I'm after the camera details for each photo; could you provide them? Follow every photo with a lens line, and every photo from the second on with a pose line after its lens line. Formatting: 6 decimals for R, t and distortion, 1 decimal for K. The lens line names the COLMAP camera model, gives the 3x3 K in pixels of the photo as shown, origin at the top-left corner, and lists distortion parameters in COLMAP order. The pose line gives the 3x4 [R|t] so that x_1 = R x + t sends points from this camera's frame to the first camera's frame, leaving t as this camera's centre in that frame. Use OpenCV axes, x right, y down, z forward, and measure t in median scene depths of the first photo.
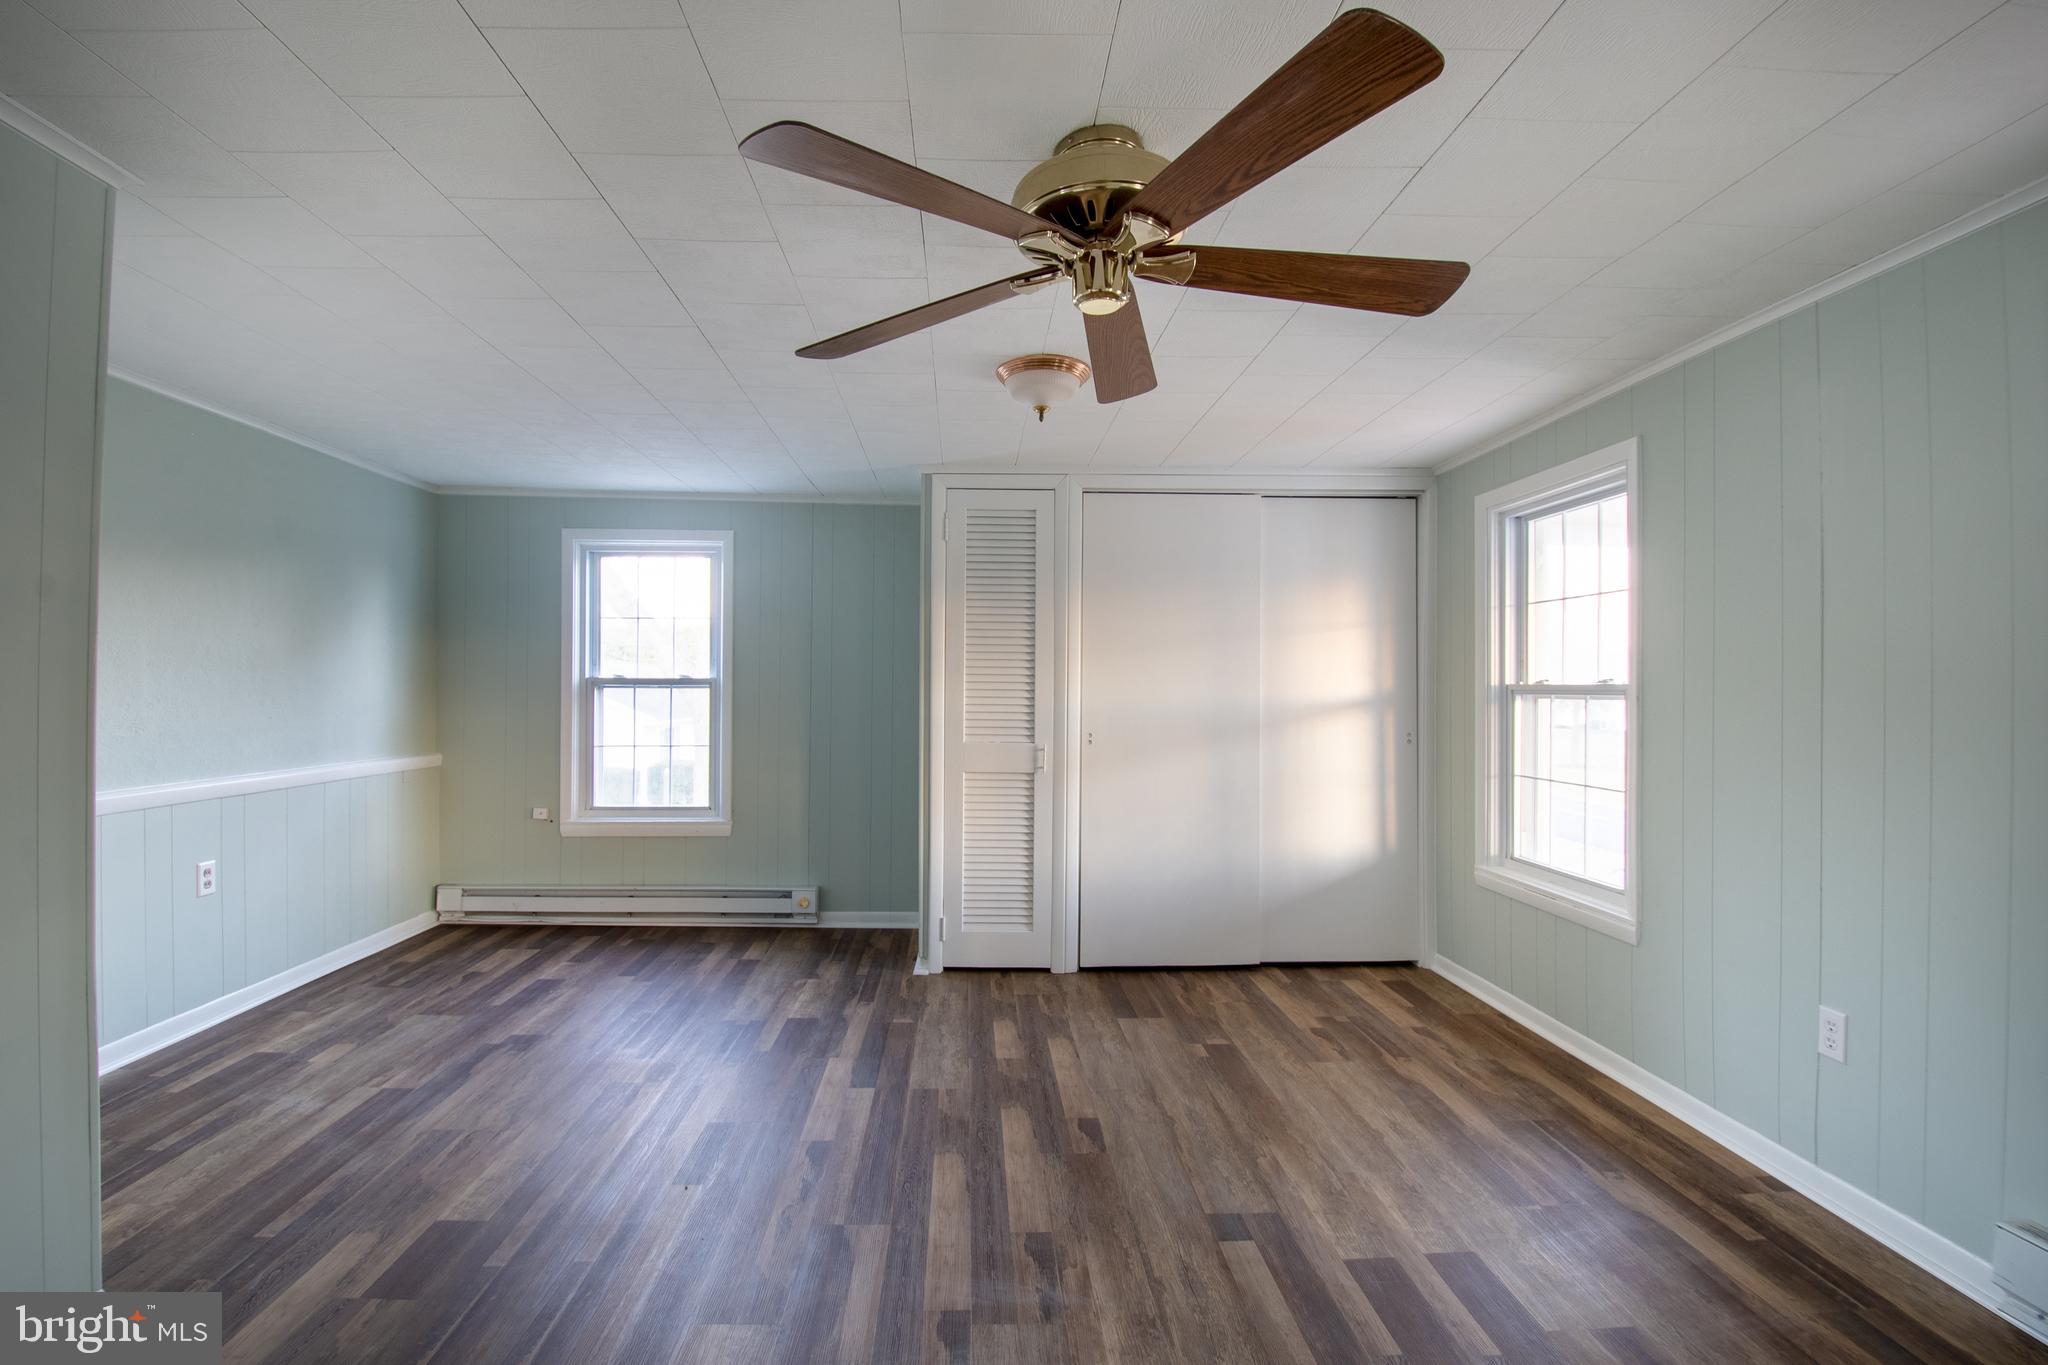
lens RADIAL K [[898.7, 0, 988.9], [0, 898.7, 688.2], [0, 0, 1]] dist [0.002418, -0.012135]
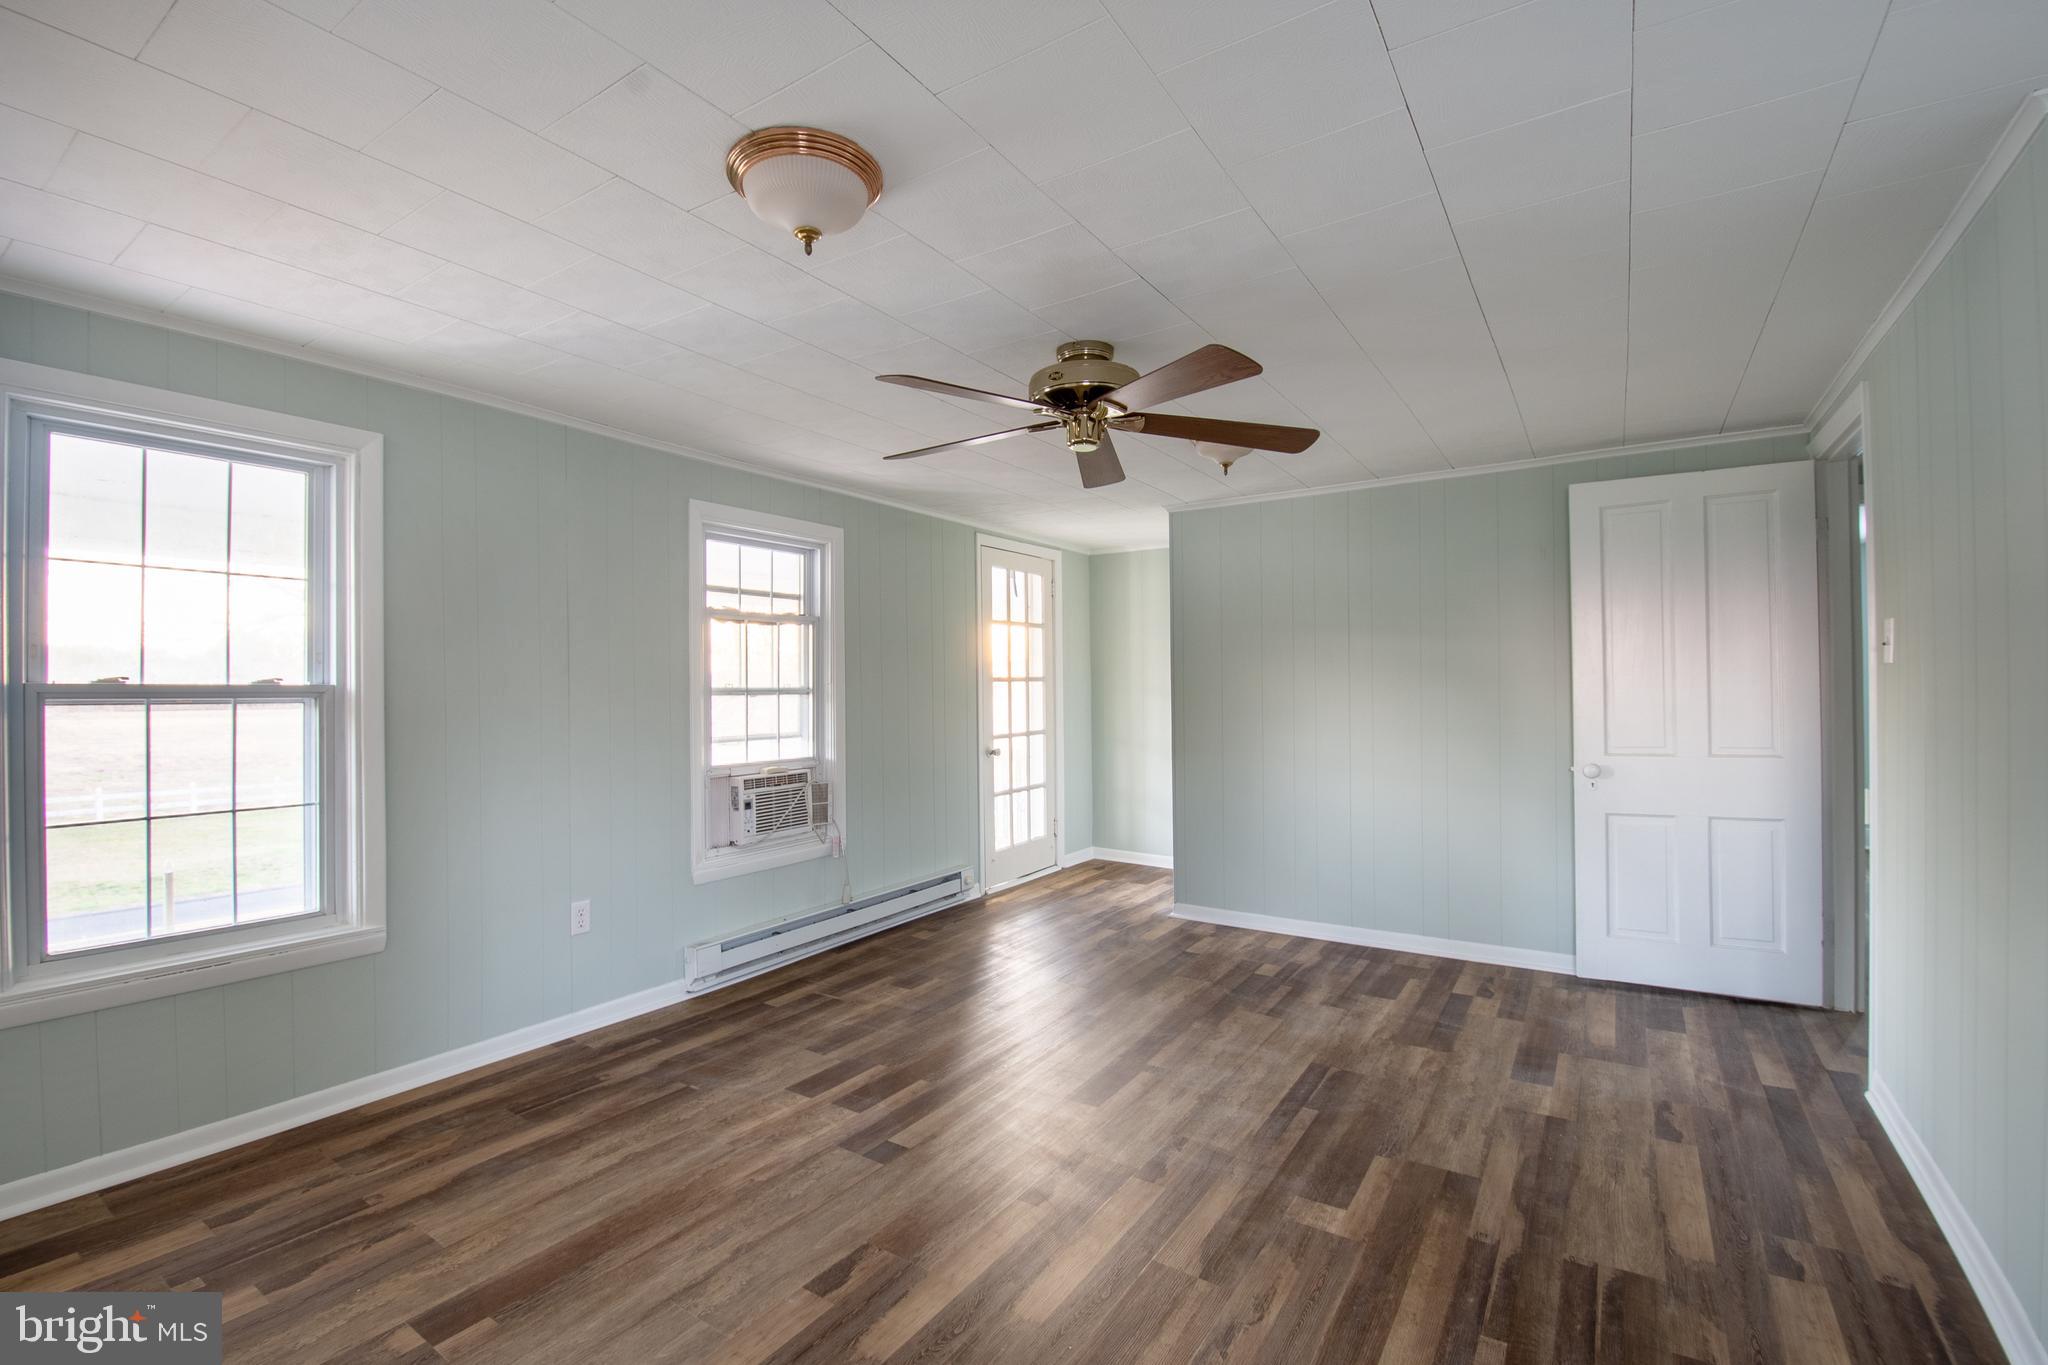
lens RADIAL K [[898.7, 0, 988.9], [0, 898.7, 688.2], [0, 0, 1]] dist [0.002418, -0.012135]
pose [[-0.809805, 0.001416, 0.586697, -0.414478], [-0.001723, 0.999987, -0.004791, 0.002476], [-0.586696, -0.004891, -0.809793, 1.472993]]
